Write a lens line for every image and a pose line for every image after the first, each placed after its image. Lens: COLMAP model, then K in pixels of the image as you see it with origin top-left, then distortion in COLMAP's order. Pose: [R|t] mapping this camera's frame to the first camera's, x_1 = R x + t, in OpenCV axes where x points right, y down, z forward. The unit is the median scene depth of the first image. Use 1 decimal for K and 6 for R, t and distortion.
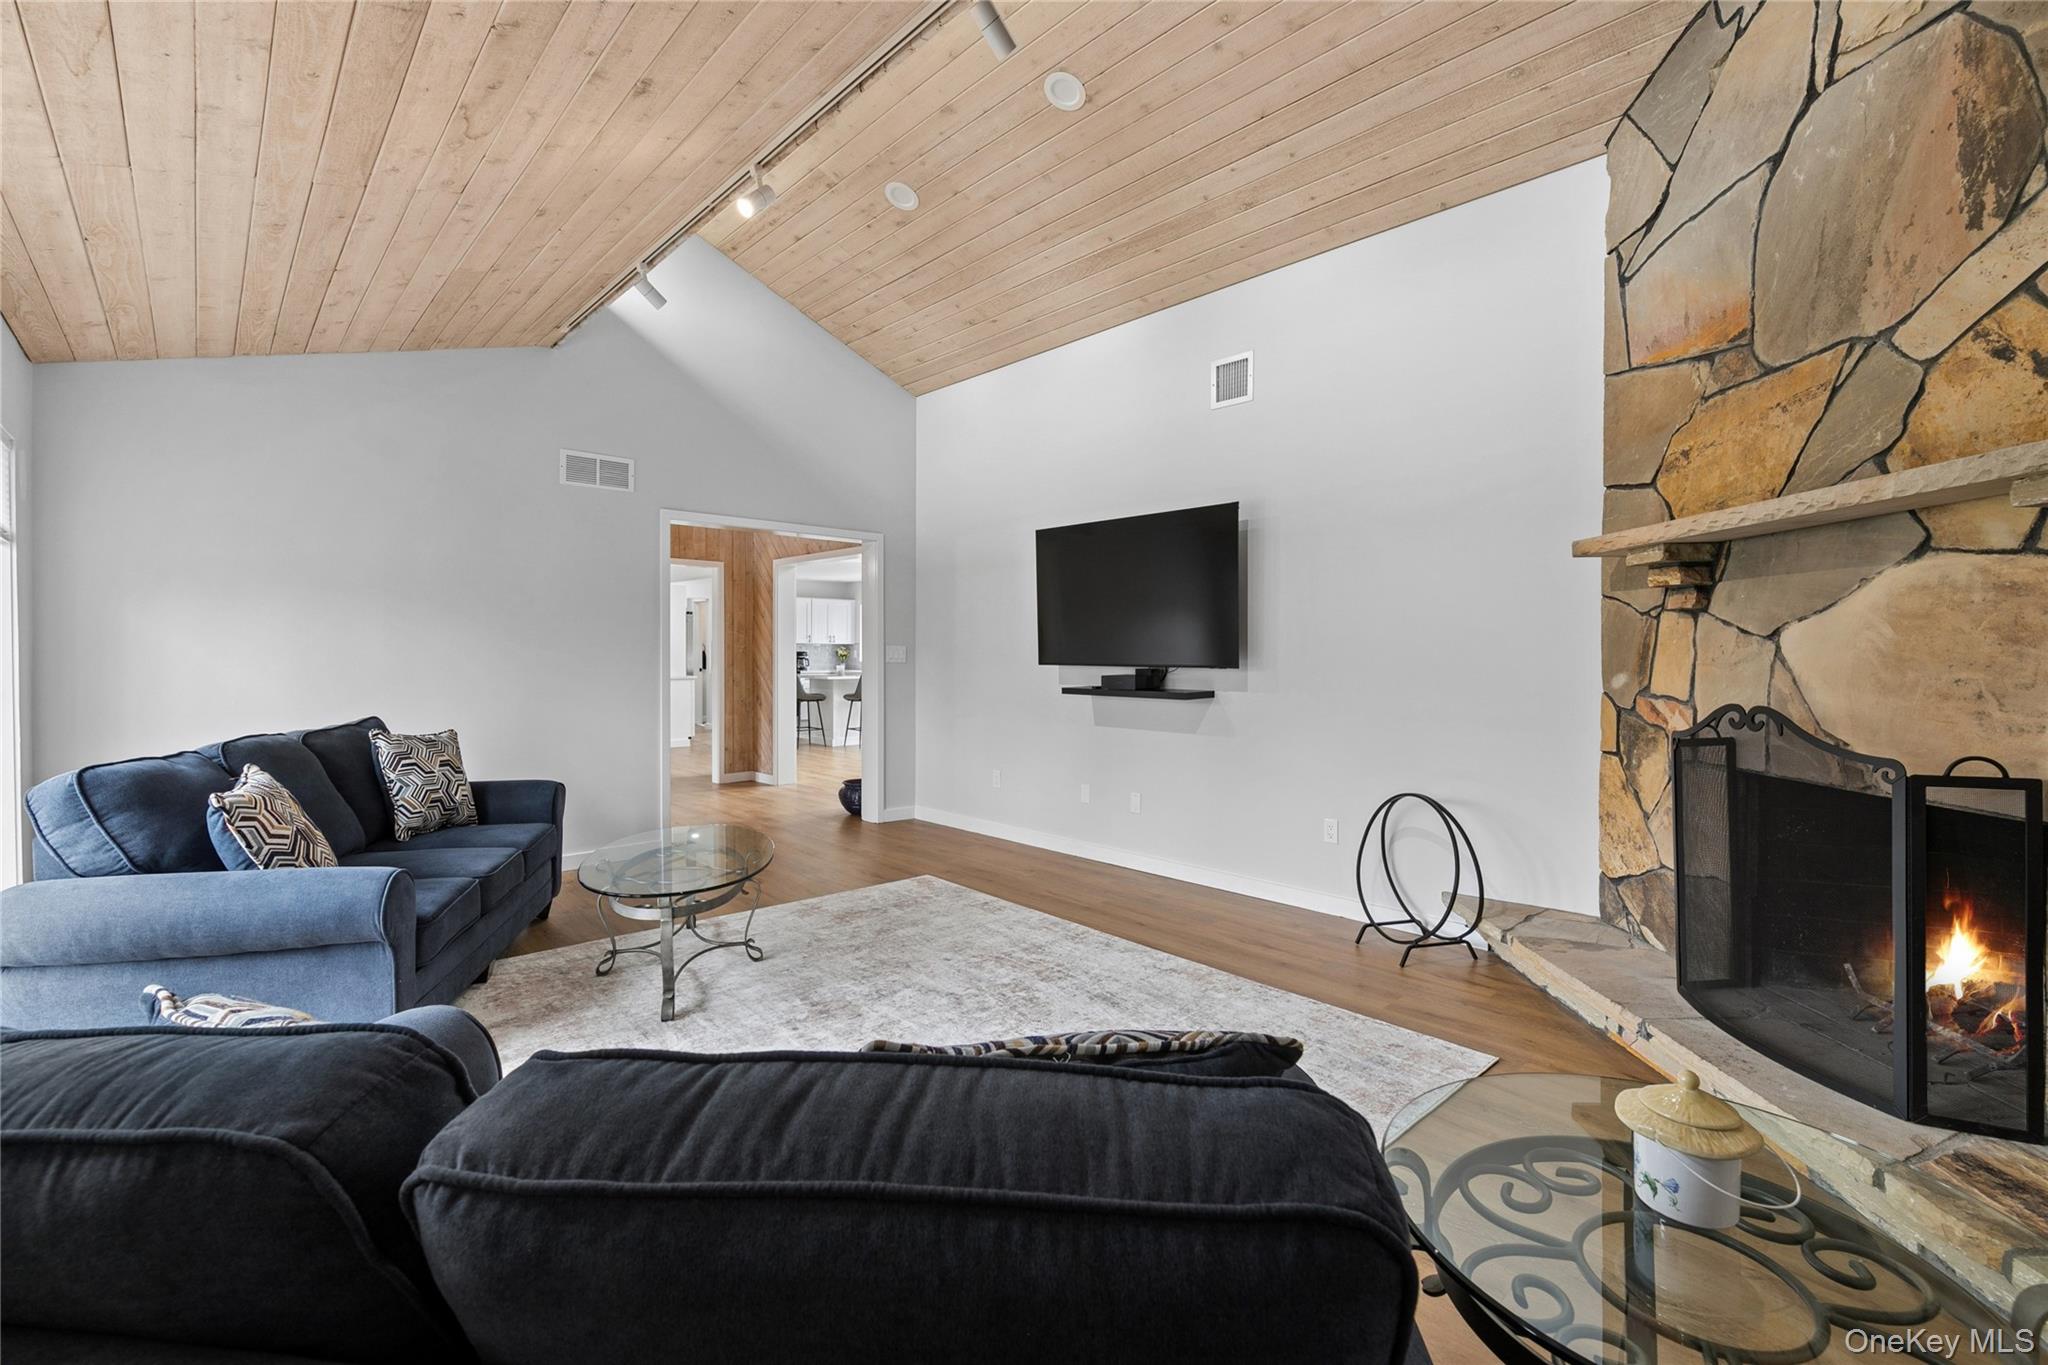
lens RADIAL K [[920.2, 0, 1023.8], [0, 920.2, 655.8], [0, 0, 1]] dist [-0.030869, -0.000063]
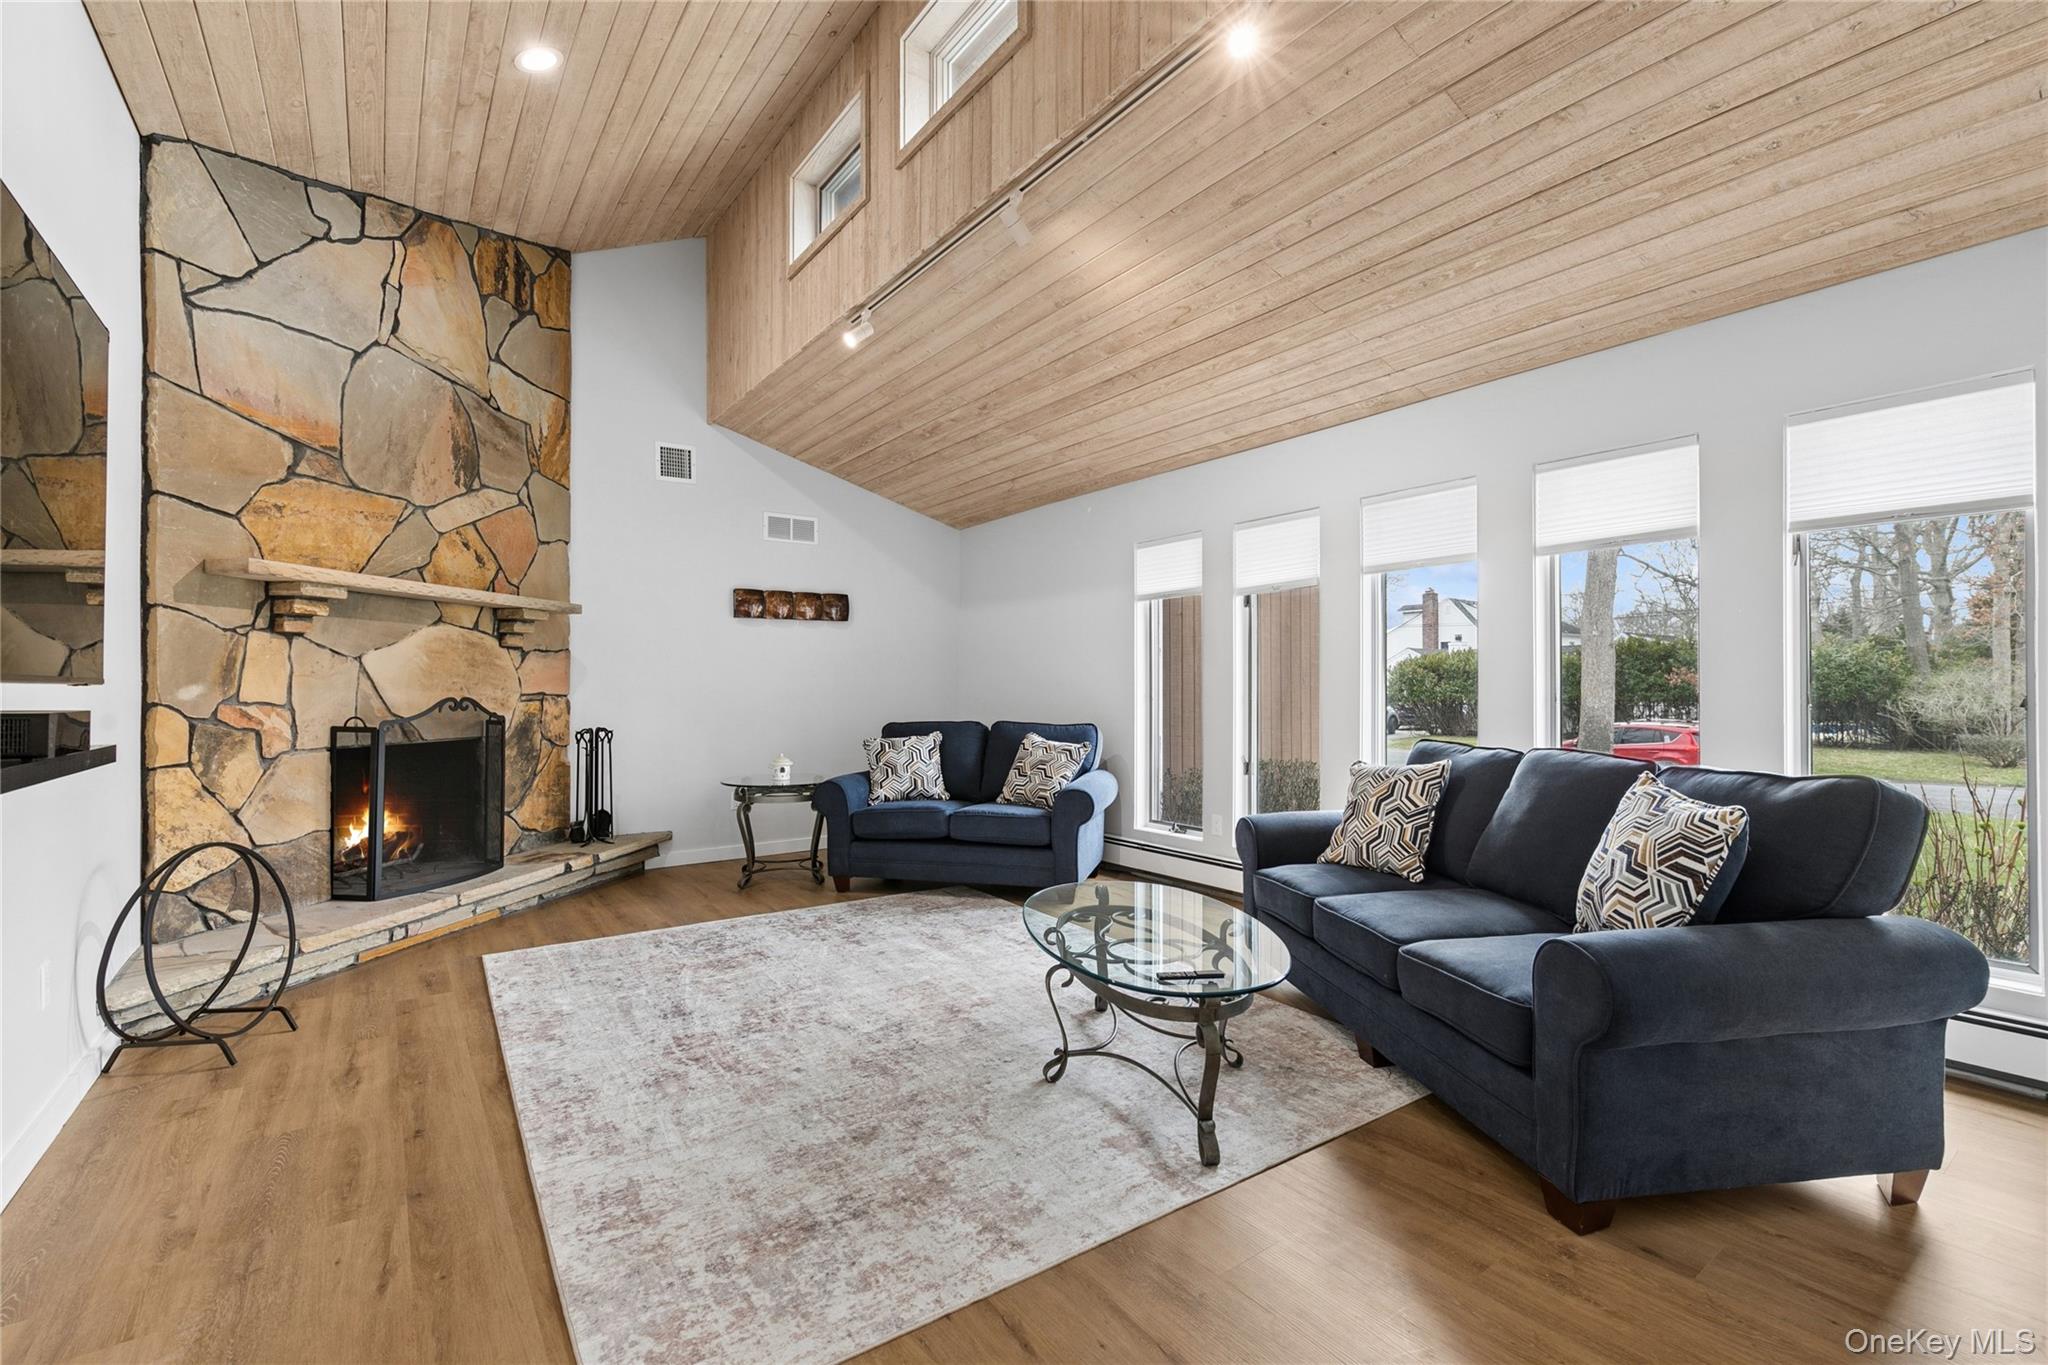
lens RADIAL K [[906.3, 0, 1024.0], [0, 906.3, 682.5], [0, 0, 1]] dist [-0.000026, -0.000010]
pose [[-0.993812, -0.000514, 0.111070, -0.395821], [-0.000620, 0.999999, -0.000918, 0.017580], [-0.111070, -0.000981, -0.993812, 1.948676]]
